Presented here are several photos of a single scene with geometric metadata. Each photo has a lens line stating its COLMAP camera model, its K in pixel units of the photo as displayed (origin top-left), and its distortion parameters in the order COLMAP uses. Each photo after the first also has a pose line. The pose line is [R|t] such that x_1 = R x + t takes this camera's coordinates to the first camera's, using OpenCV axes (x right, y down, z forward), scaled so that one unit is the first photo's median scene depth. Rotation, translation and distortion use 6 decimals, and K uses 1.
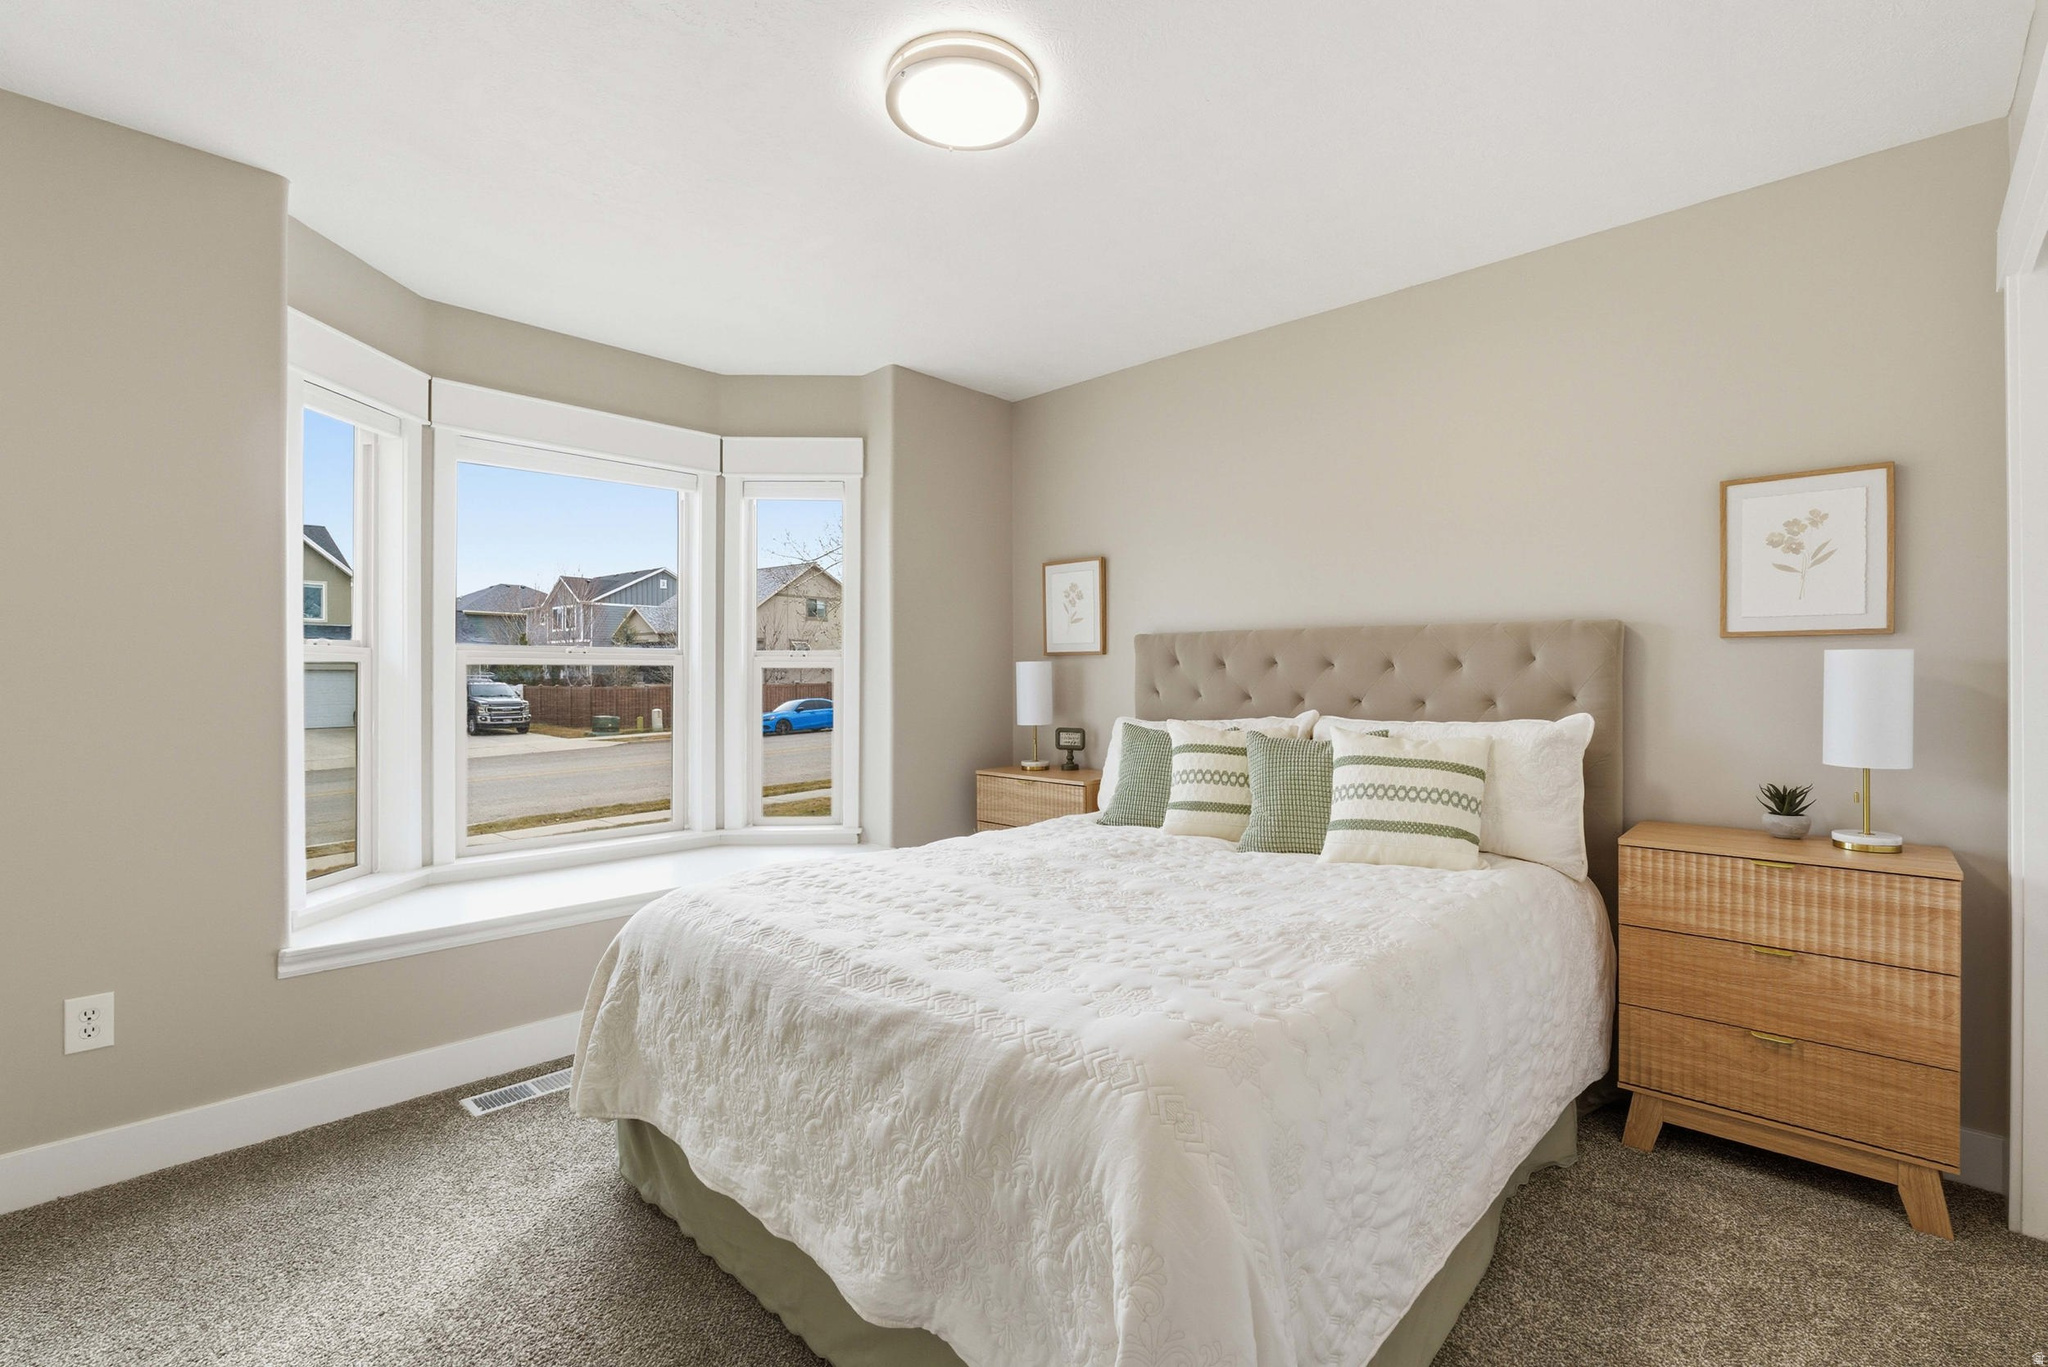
lens RADIAL K [[901.4, 0, 1024.0], [0, 901.4, 683.5], [0, 0, 1]] dist [-0.003803, -0.000265]
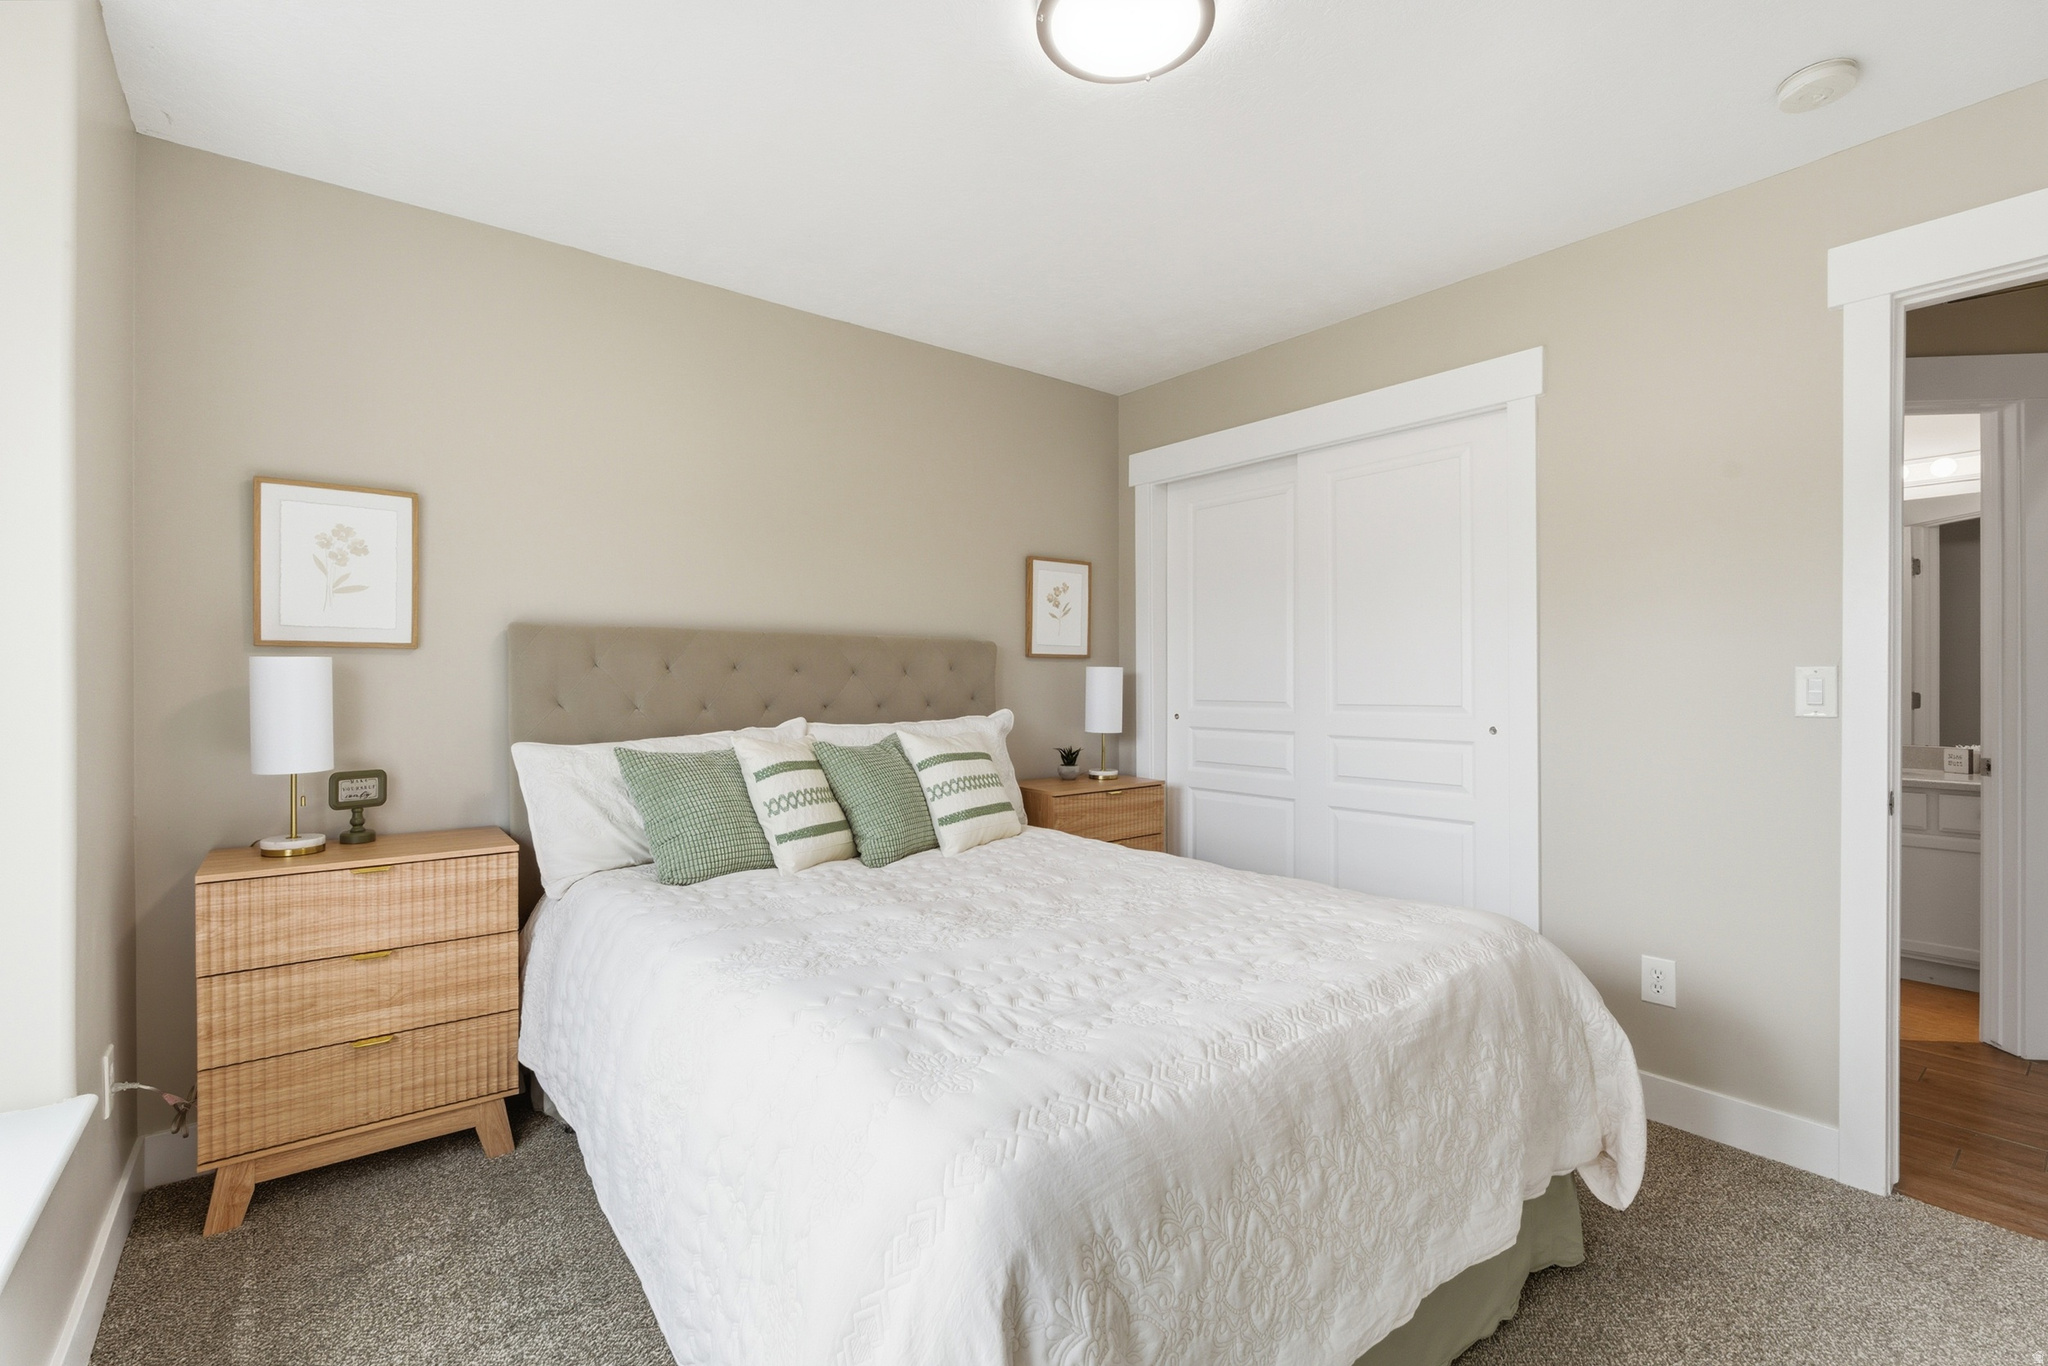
lens RADIAL K [[908.1, 0, 1023.1], [0, 908.1, 611.8], [0, 0, 1]] dist [-0.001196, -0.017297]
pose [[0.141379, 0.079259, 0.986778, -0.478158], [0.013156, 0.996551, -0.081929, 0.000108], [-0.989868, 0.024565, 0.139849, 0.488096]]
